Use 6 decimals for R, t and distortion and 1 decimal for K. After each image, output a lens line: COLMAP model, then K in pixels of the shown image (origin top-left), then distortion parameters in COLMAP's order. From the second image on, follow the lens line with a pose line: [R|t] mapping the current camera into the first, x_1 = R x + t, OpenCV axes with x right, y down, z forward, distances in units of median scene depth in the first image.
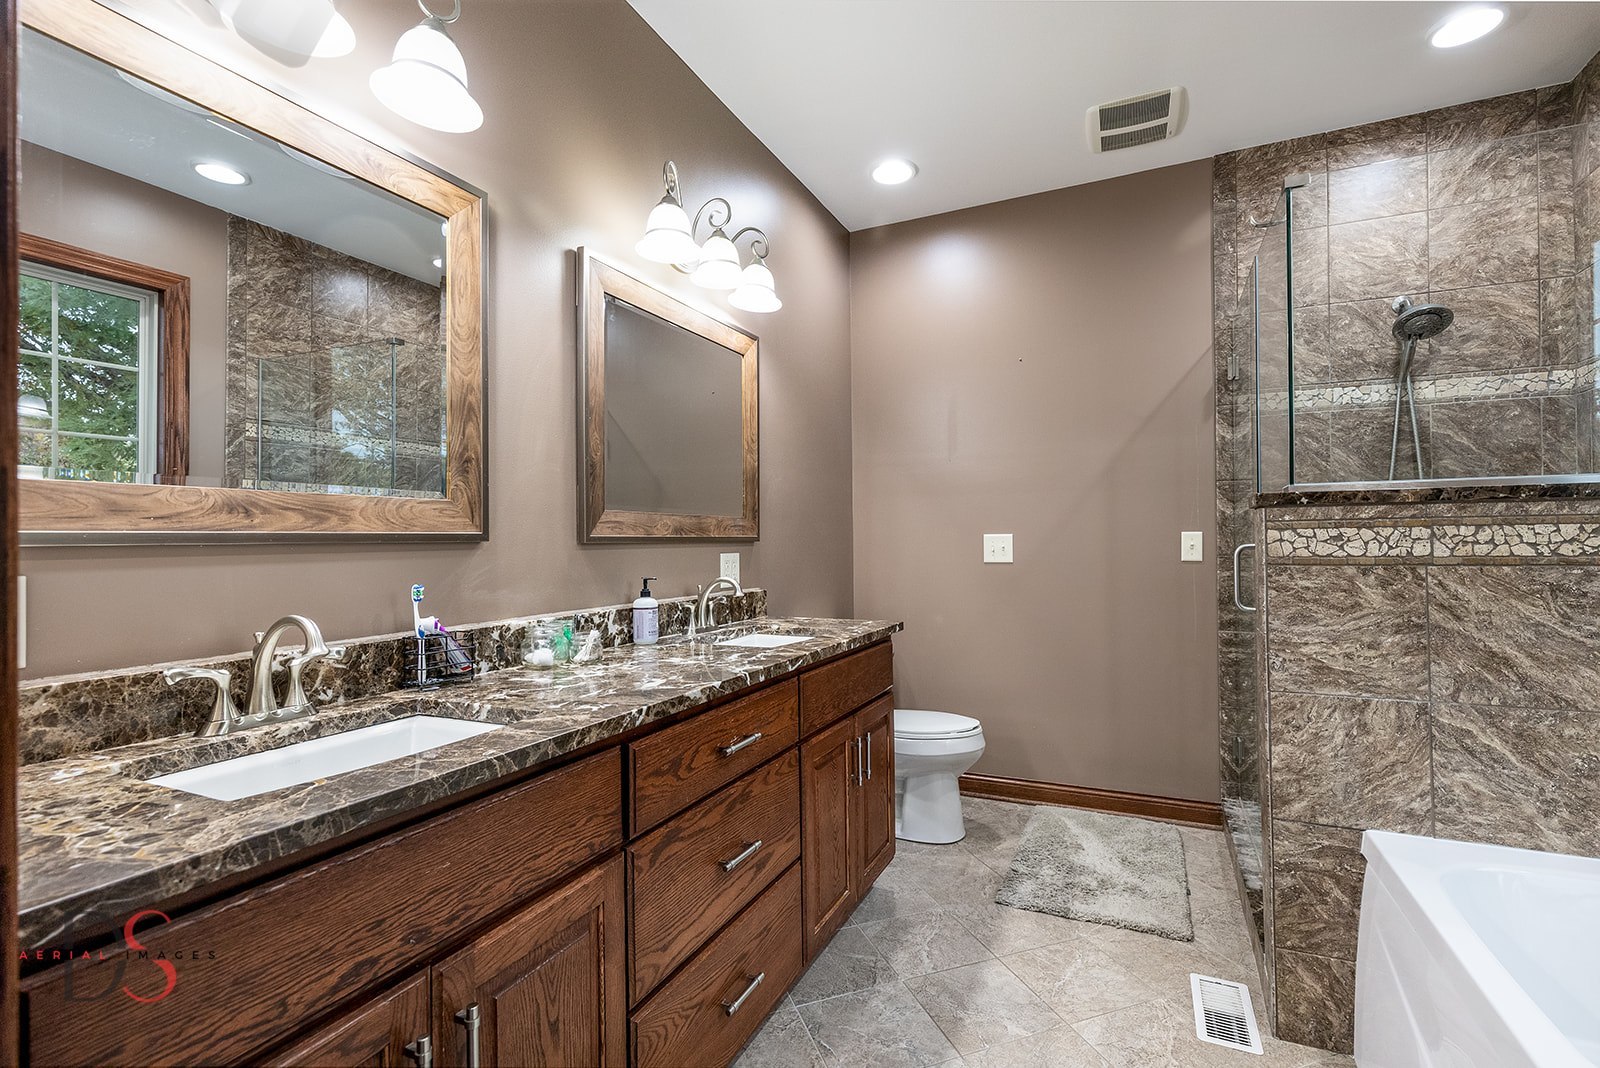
lens RADIAL K [[711.0, 0, 835.2], [0, 711.0, 537.7], [0, 0, 1]] dist [0.005495, -0.002445]
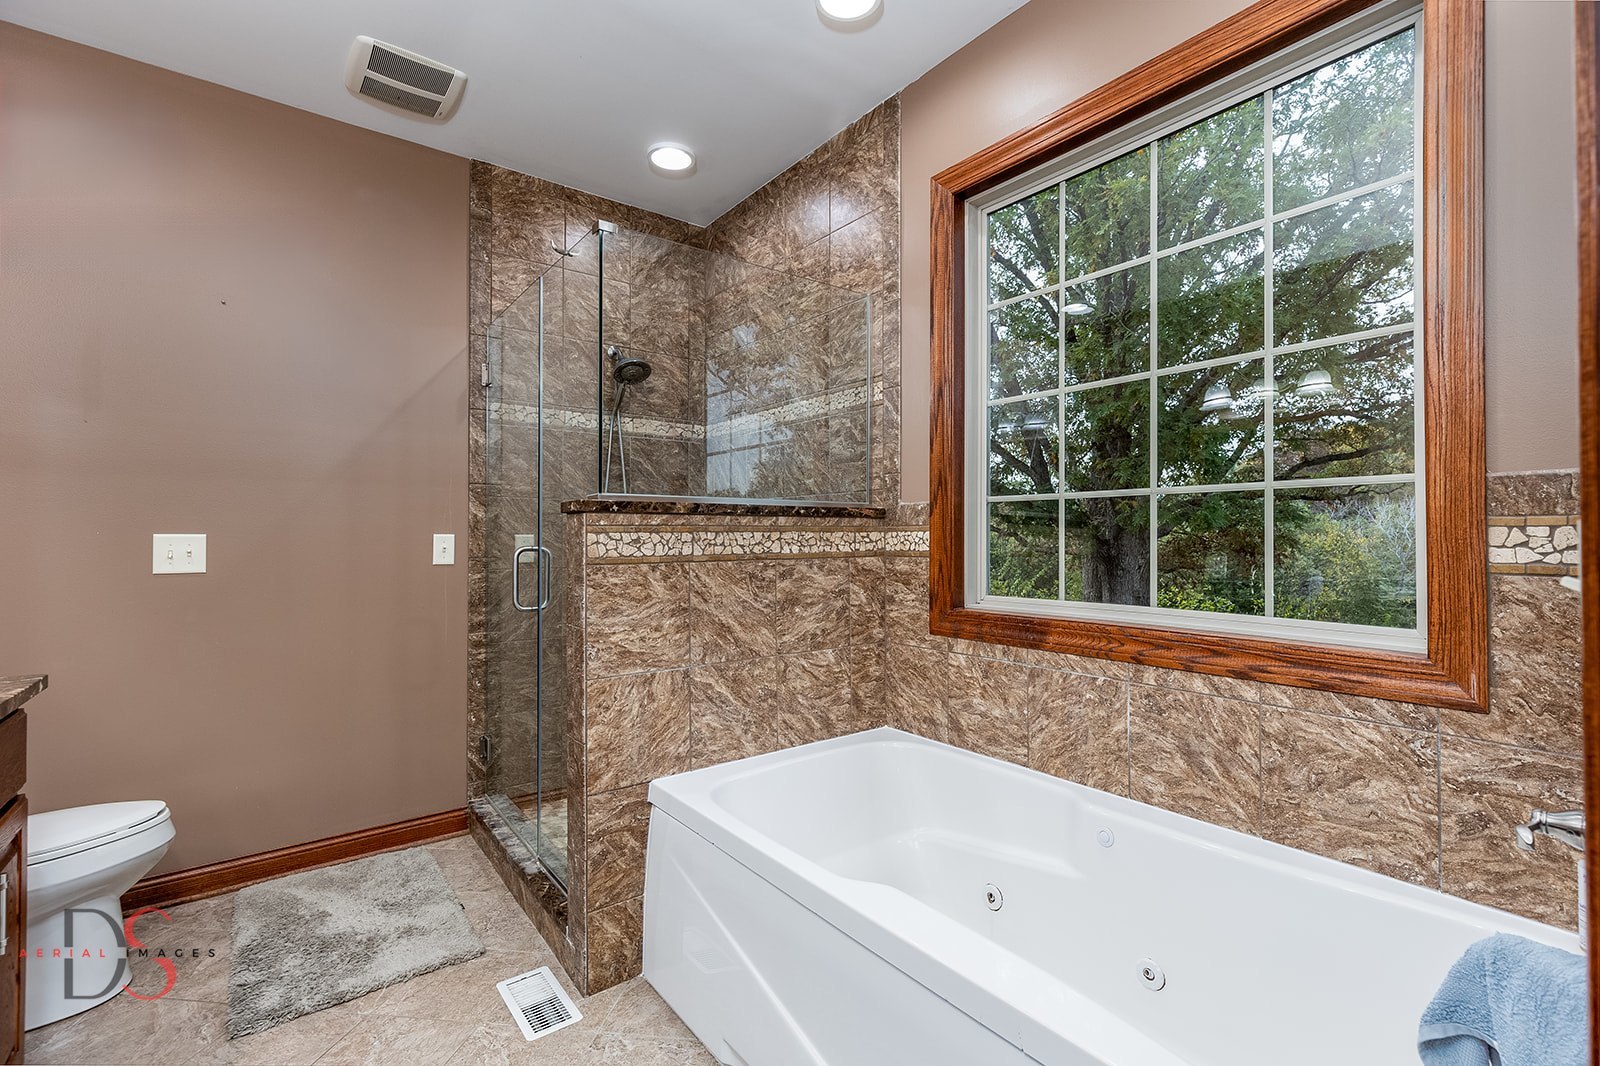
lens RADIAL K [[711.0, 0, 802.6], [0, 711.0, 534.1], [0, 0, 1]] dist [0.005495, -0.002445]
pose [[0.475414, 0.012403, 0.879675, -0.147618], [-0.003688, 0.999920, -0.012105, 0.001691], [-0.879755, 0.002511, 0.475422, 0.139322]]
